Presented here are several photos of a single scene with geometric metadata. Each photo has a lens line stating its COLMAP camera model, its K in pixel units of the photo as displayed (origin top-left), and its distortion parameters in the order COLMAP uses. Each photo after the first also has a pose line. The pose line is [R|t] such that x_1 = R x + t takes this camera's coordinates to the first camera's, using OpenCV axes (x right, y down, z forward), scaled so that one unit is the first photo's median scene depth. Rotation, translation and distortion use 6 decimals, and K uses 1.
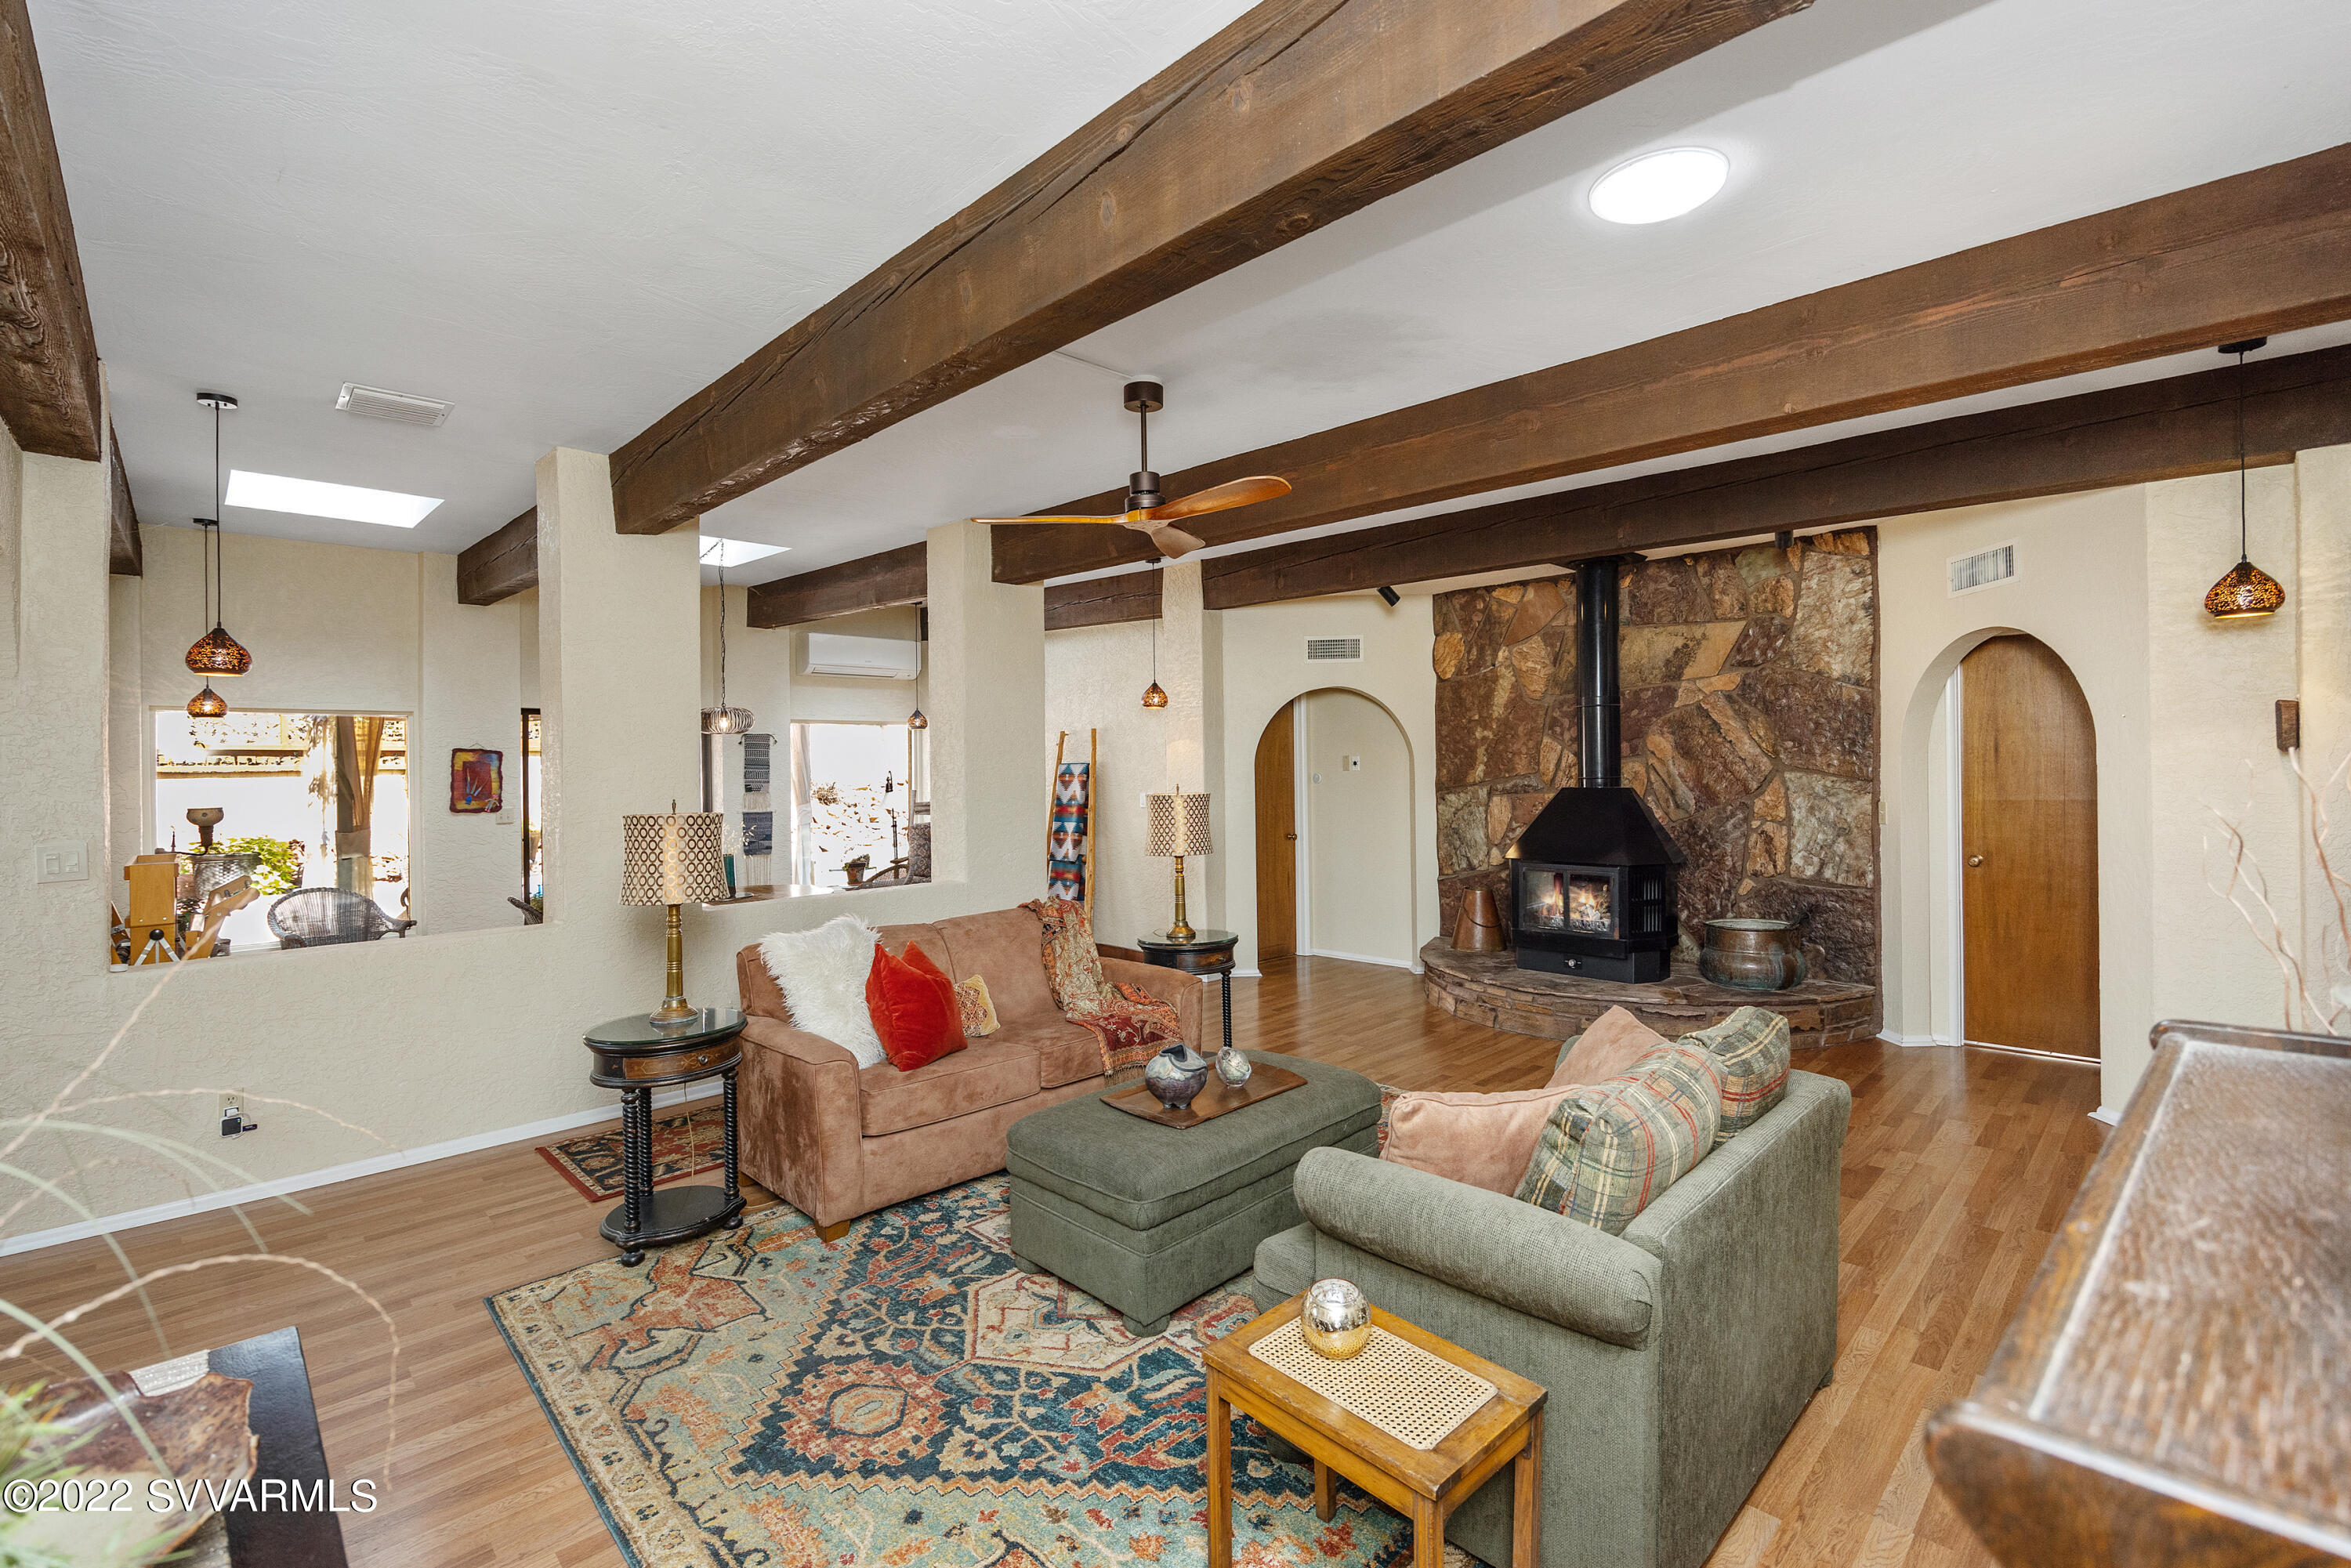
lens RADIAL K [[1073.6, 0, 1152.1], [0, 1073.6, 787.7], [0, 0, 1]] dist [-0.002004, -0.000063]
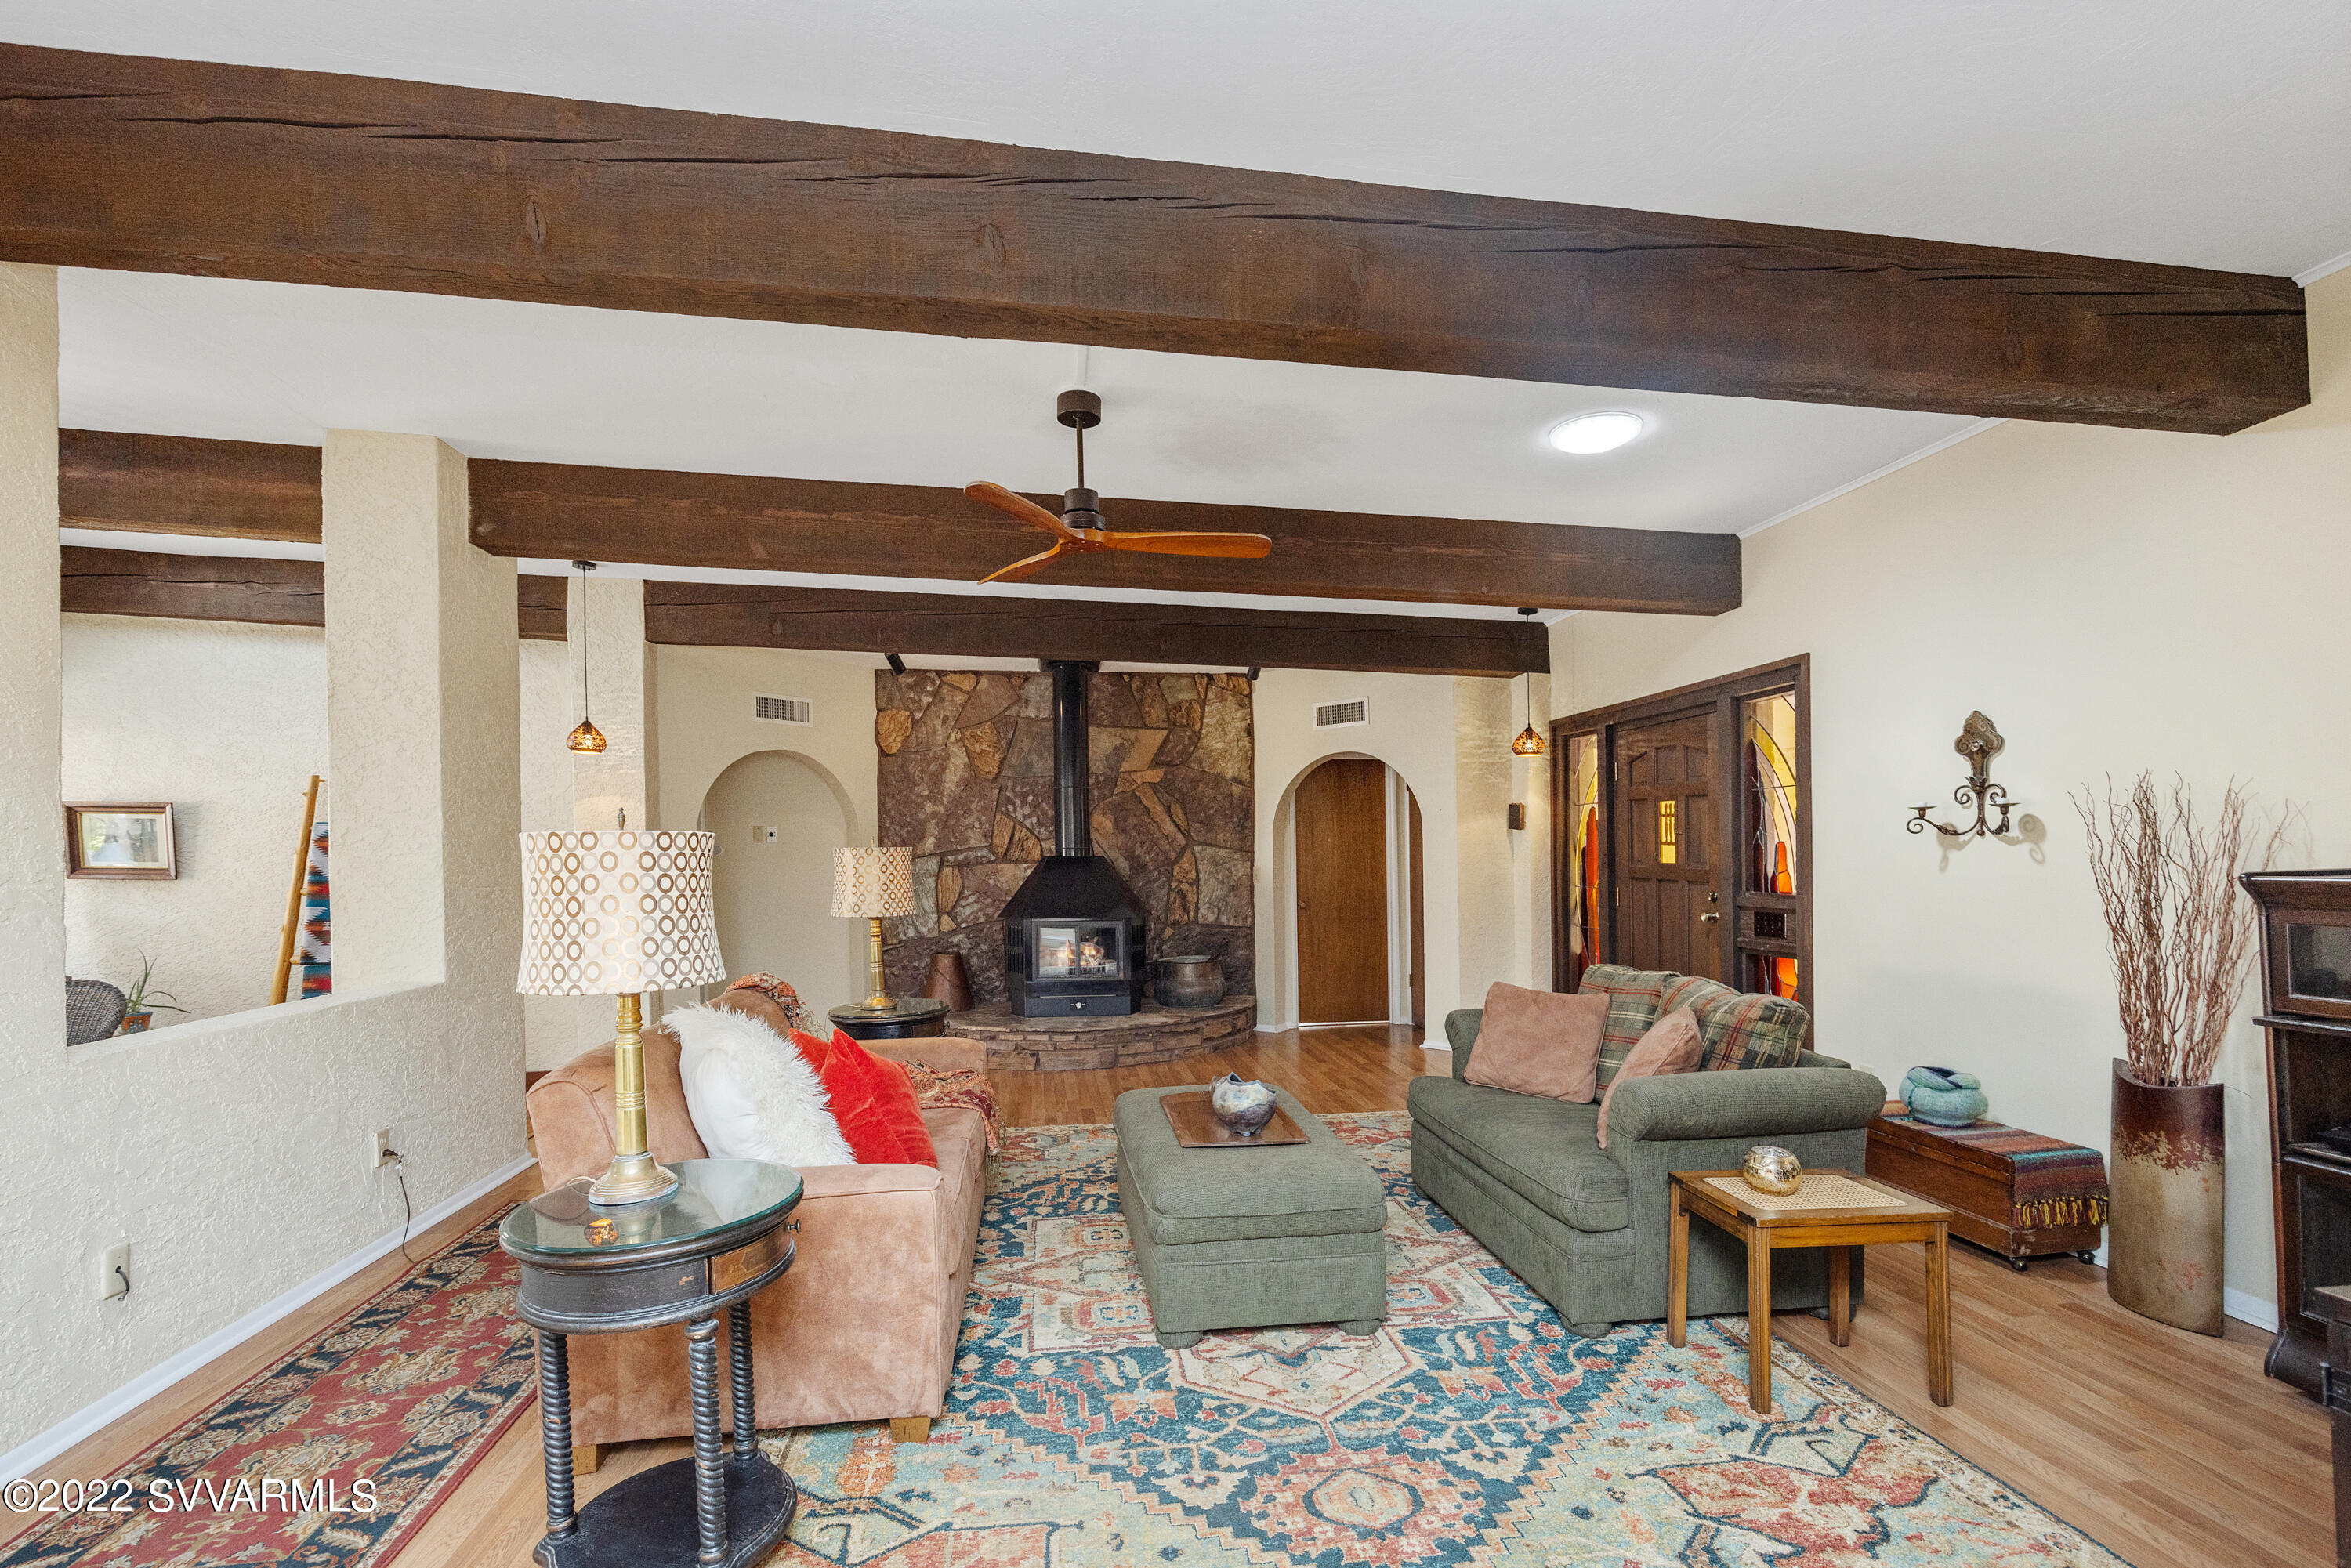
lens RADIAL K [[1016.0, 0, 1170.9], [0, 1016.0, 850.2], [0, 0, 1]] dist [-0.006600, 0.000566]
pose [[0.569992, 0.027036, 0.821206, -0.490980], [0.012923, 0.999040, -0.041860, 0.046348], [-0.821549, 0.034473, 0.569095, 0.311421]]
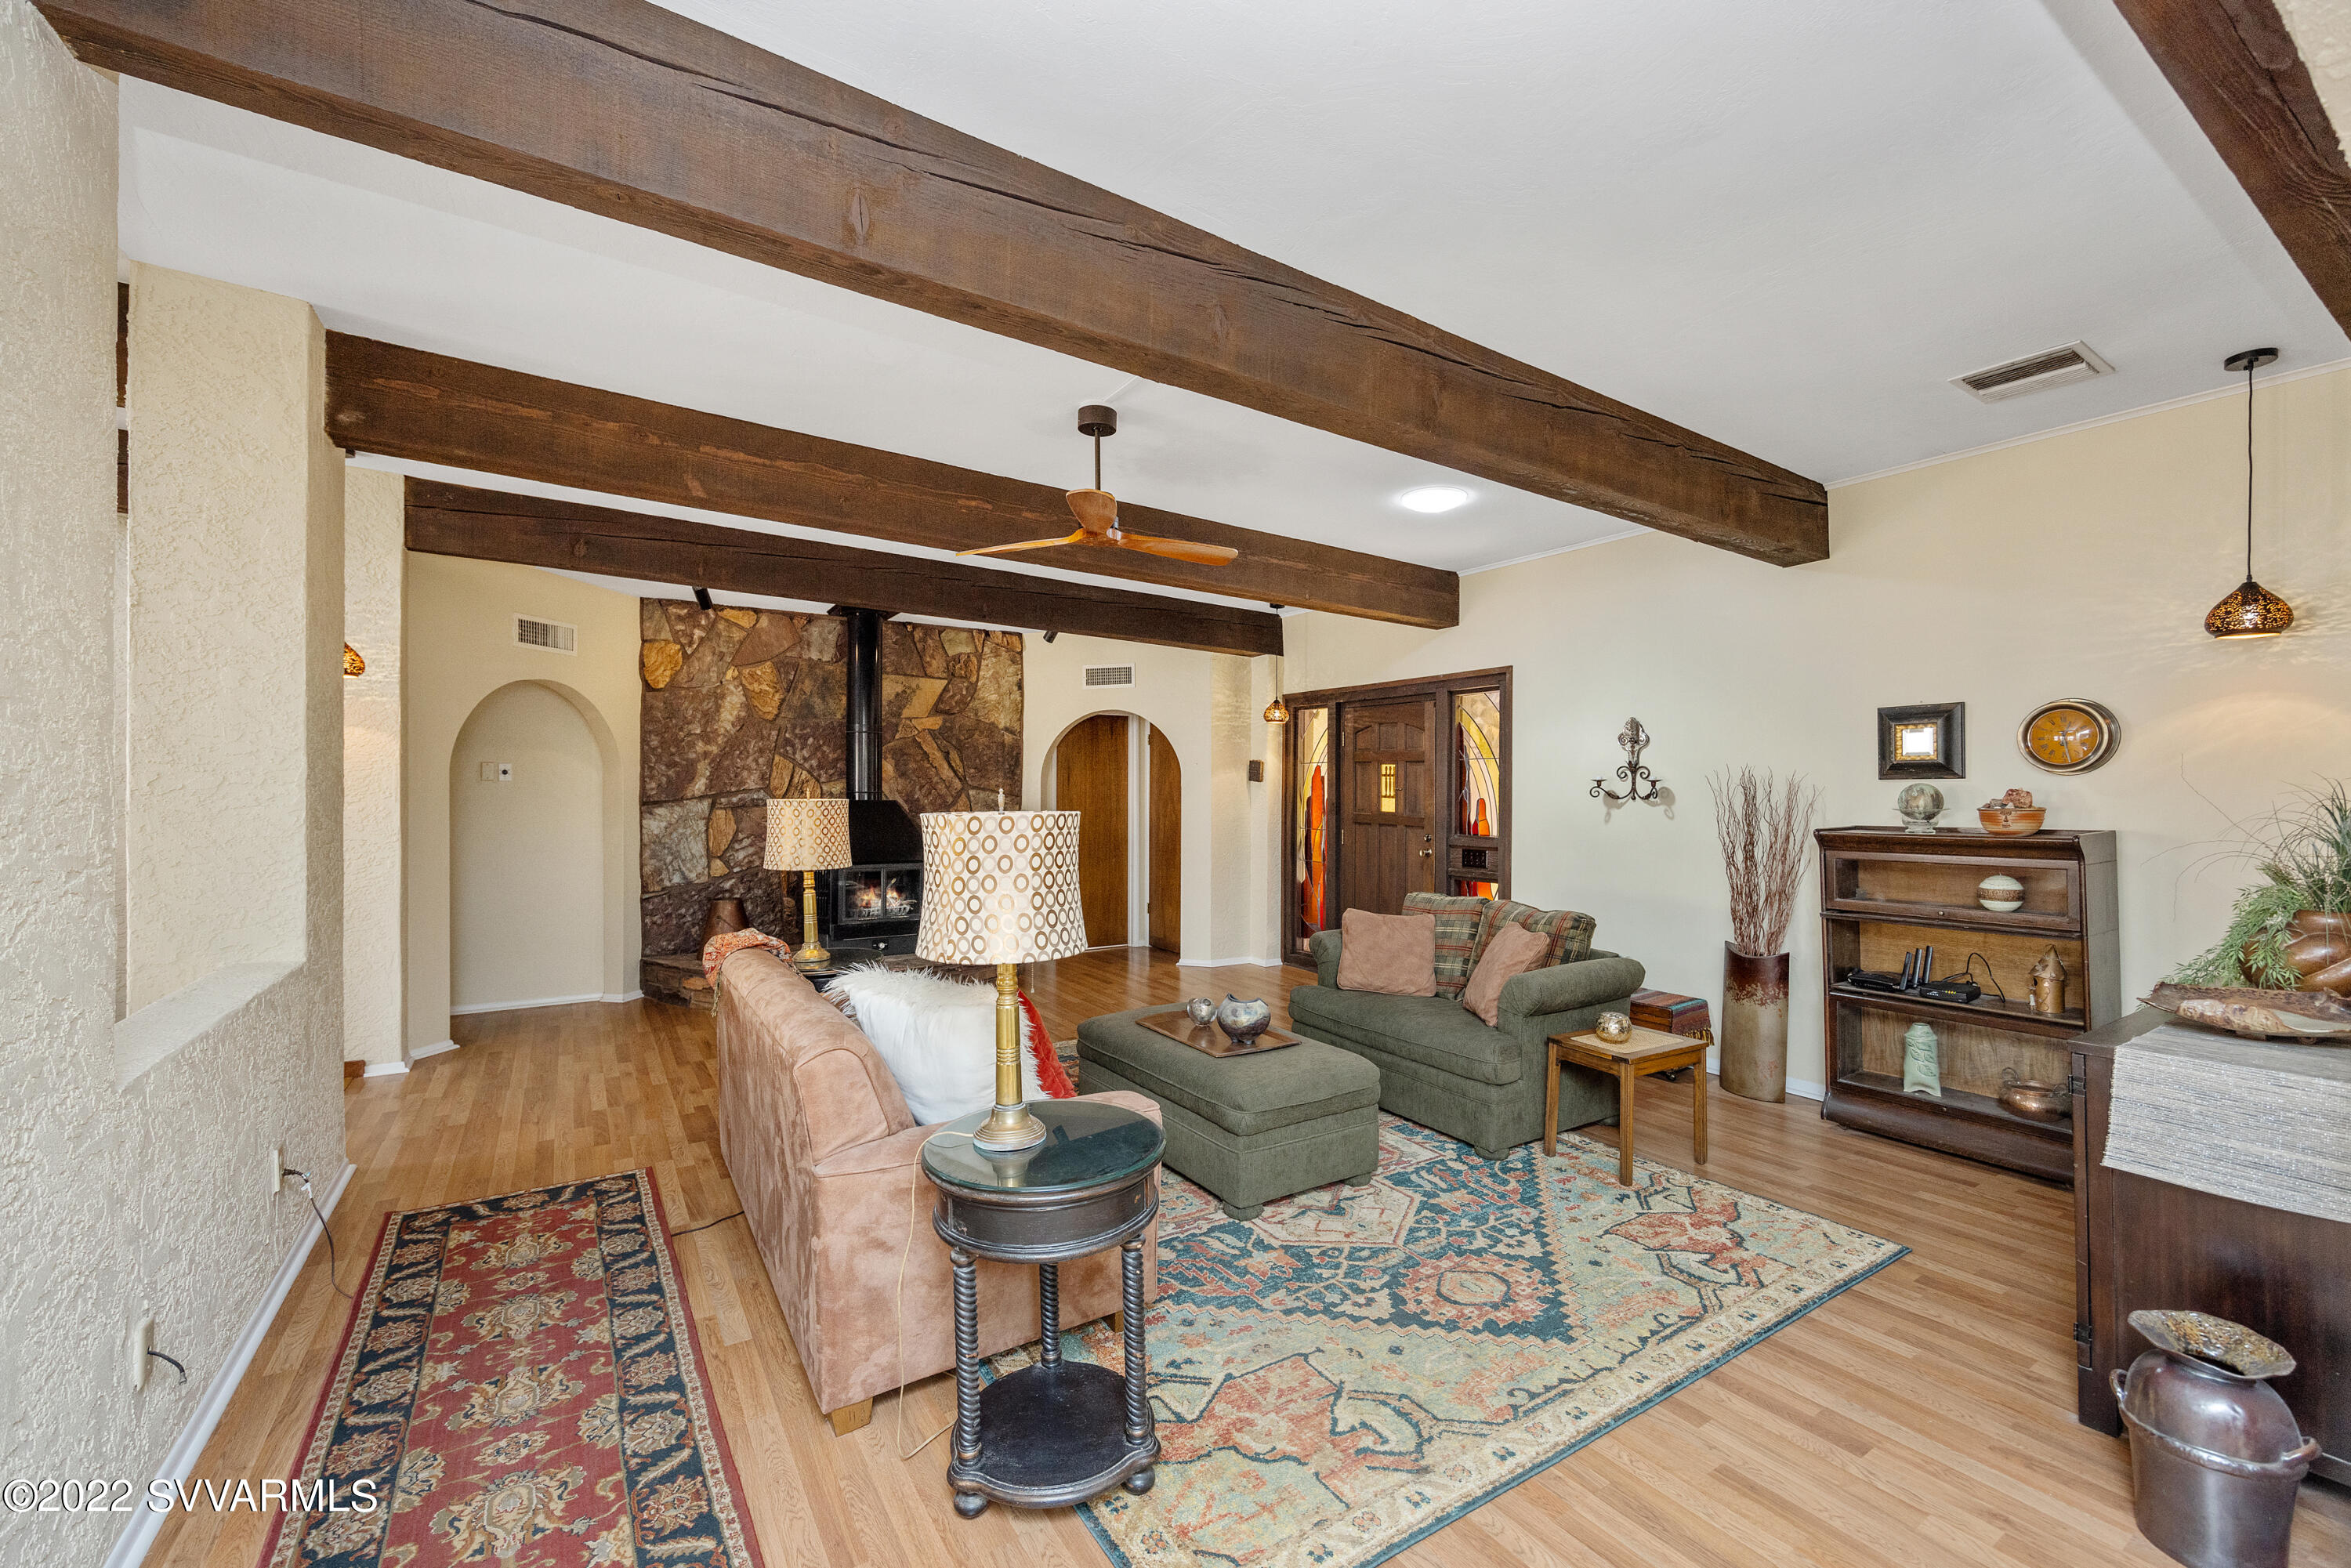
lens RADIAL K [[962.7, 0, 1177.6], [0, 962.7, 777.5], [0, 0, 1]] dist [-0.006607, 0.001144]
pose [[0.162867, 0.037563, 0.985933, -0.663868], [0.014571, 0.999074, -0.040471, 0.026017], [-0.986540, 0.020957, 0.162169, 0.544425]]
